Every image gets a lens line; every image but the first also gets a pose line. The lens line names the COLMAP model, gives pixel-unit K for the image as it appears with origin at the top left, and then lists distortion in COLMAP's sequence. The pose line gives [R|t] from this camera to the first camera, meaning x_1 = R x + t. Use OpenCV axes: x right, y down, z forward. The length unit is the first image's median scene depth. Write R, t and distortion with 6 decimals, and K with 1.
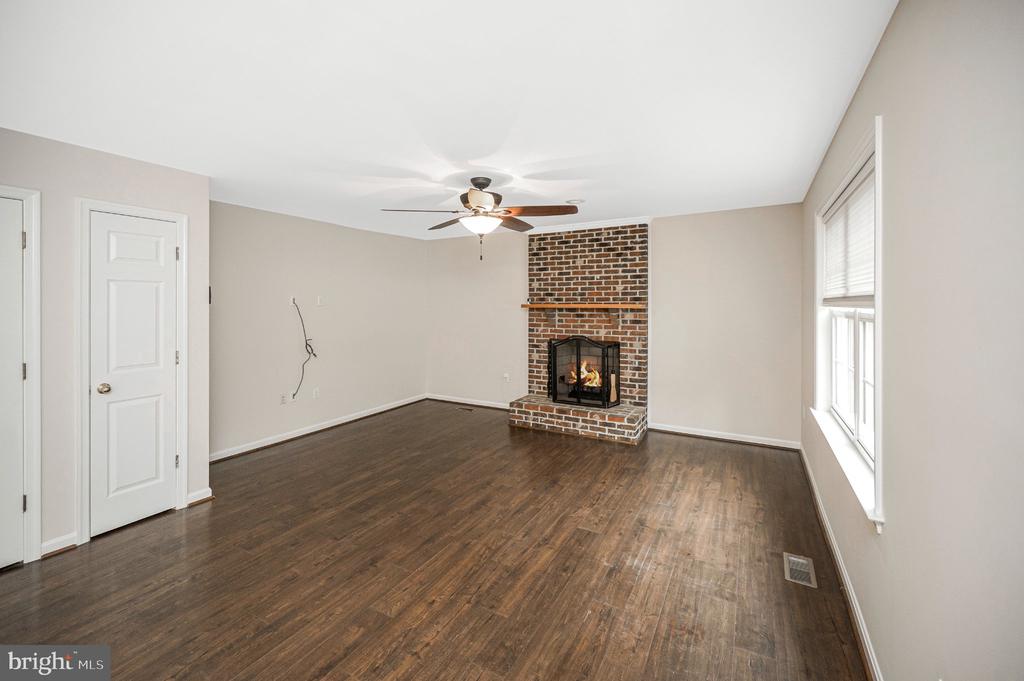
lens RADIAL K [[417.7, 0, 521.6], [0, 417.7, 294.3], [0, 0, 1]] dist [0.001249, 0.000053]
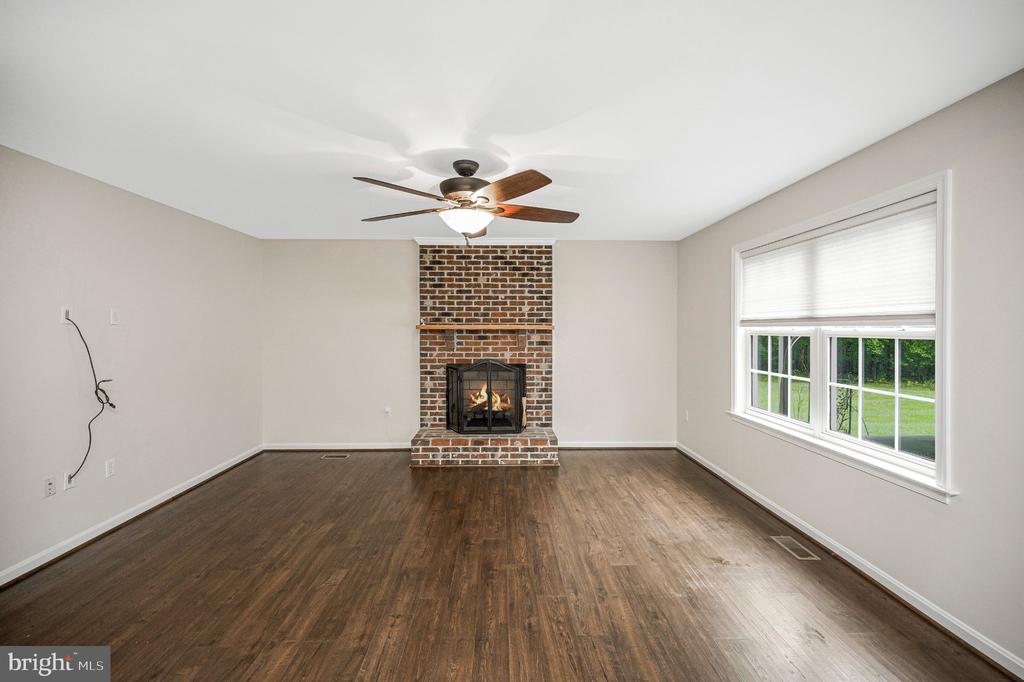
lens RADIAL K [[412.2, 0, 508.8], [0, 412.2, 328.3], [0, 0, 1]] dist [0.001794, 0.000200]
pose [[0.866191, 0.003216, 0.499702, -0.279883], [-0.014219, 0.999733, 0.018214, 0.013210], [-0.499510, -0.022882, 0.866006, 0.184379]]
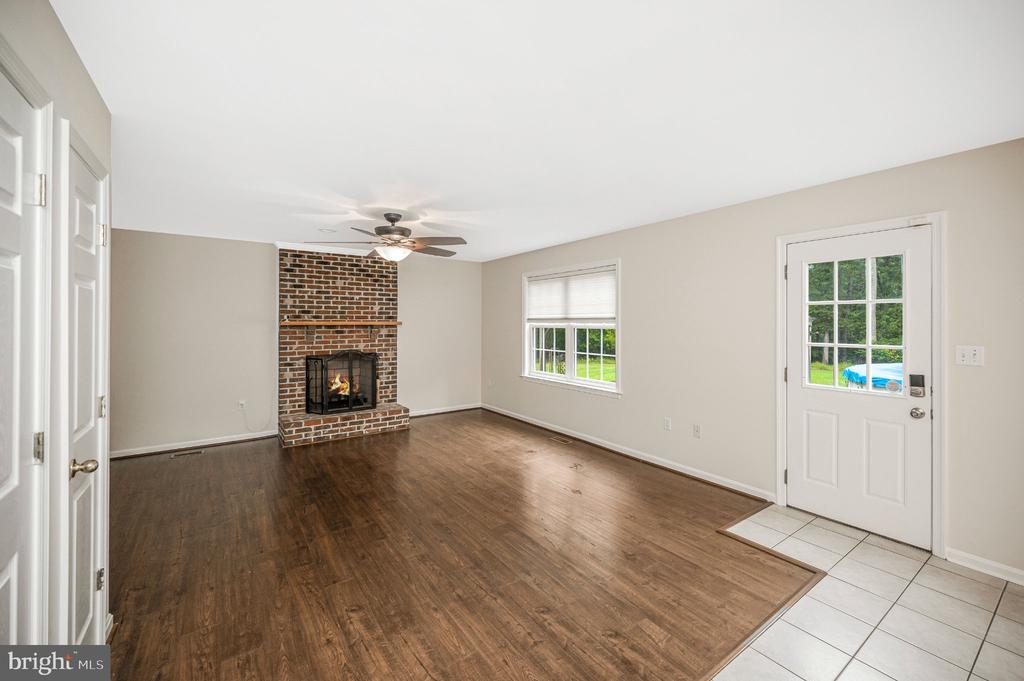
lens RADIAL K [[413.3, 0, 509.3], [0, 413.3, 306.6], [0, 0, 1]] dist [-0.001135, -0.000059]
pose [[0.444641, 0.034620, 0.895040, -0.662992], [-0.020901, 0.999382, -0.028273, 0.005923], [-0.895465, -0.006136, 0.445090, 0.123254]]
